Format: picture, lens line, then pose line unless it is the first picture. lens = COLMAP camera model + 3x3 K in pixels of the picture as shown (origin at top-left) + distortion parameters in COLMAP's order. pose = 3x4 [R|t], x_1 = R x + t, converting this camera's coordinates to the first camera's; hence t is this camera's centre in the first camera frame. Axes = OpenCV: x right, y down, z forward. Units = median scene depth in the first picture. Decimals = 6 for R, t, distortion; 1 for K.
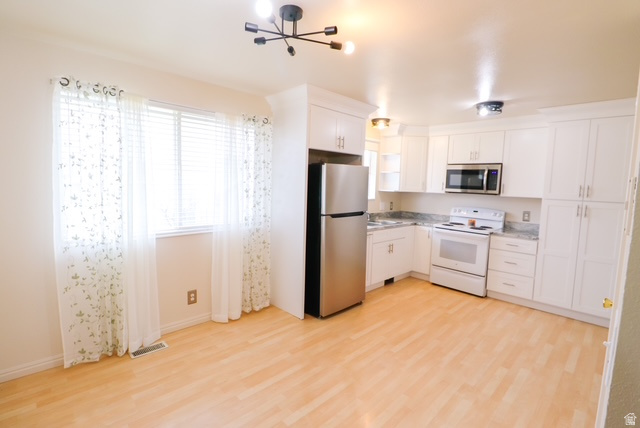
lens RADIAL K [[301.4, 0, 319.8], [0, 301.4, 213.9], [0, 0, 1]] dist [-0.000213, -0.000323]
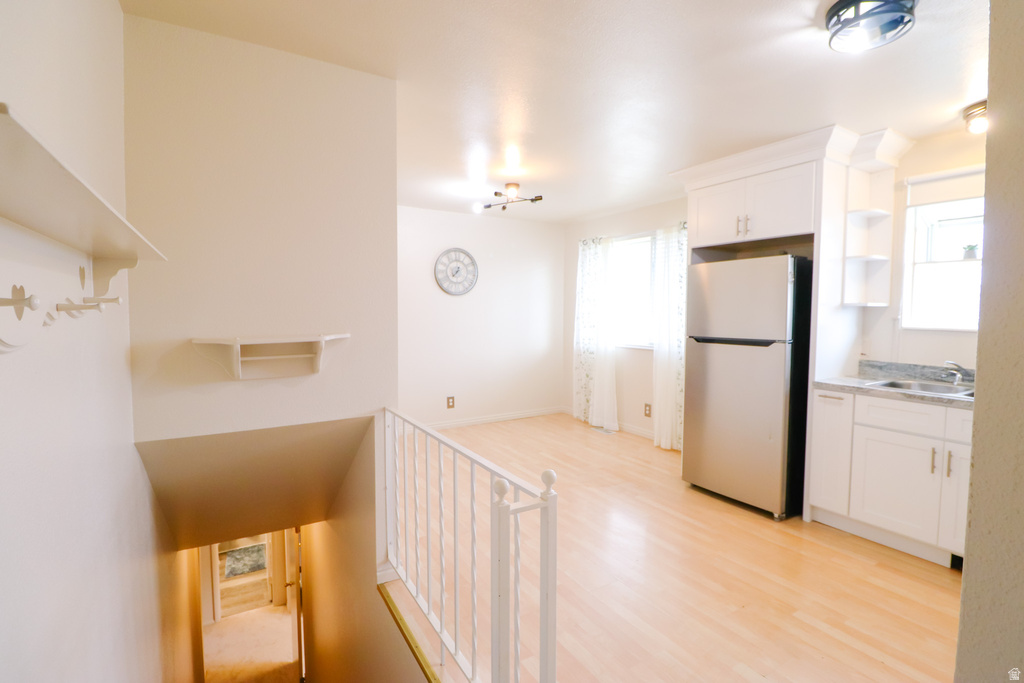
lens RADIAL K [[482.3, 0, 511.9], [0, 482.3, 340.6], [0, 0, 1]] dist [-0.000213, -0.000323]
pose [[-0.226617, 0.044717, -0.972957, 1.194307], [-0.088118, 0.993908, 0.066204, -0.028127], [0.969990, 0.100738, -0.221296, 0.816741]]
